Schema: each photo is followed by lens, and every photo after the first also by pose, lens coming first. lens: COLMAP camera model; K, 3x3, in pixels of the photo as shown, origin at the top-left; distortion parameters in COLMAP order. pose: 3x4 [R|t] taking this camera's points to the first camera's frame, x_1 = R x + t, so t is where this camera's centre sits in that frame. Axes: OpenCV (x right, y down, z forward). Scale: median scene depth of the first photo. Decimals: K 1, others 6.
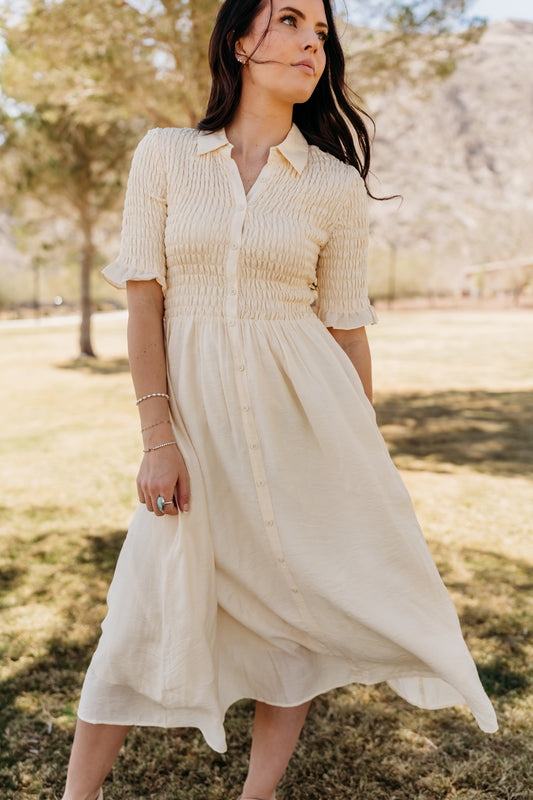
lens RADIAL K [[737.4, 0, 263.6], [0, 737.4, 445.5], [0, 0, 1]] dist [0.000662, 0.009532]
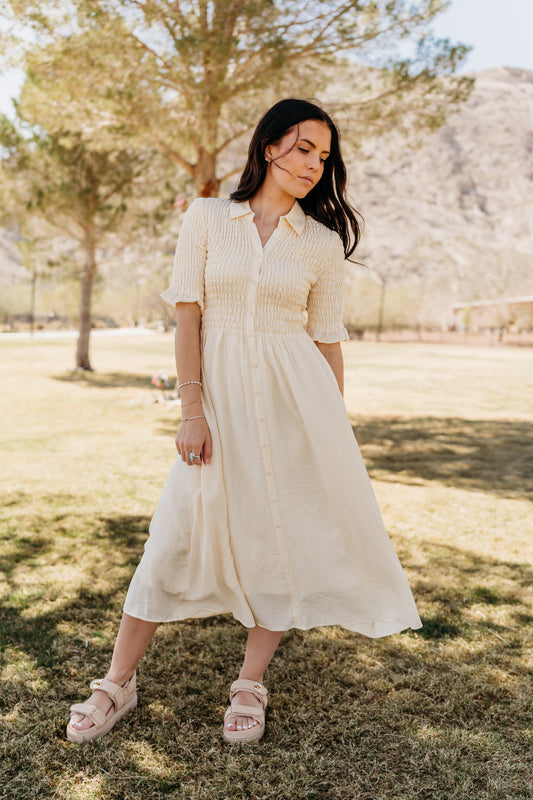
lens RADIAL K [[766.6, 0, 269.5], [0, 766.6, 458.9], [0, 0, 1]] dist [-0.001855, 0.009668]
pose [[0.998530, 0.045067, 0.030129, -0.010897], [-0.044350, 0.998726, -0.024066, 0.033003], [-0.031175, 0.022695, 0.999256, -0.147432]]
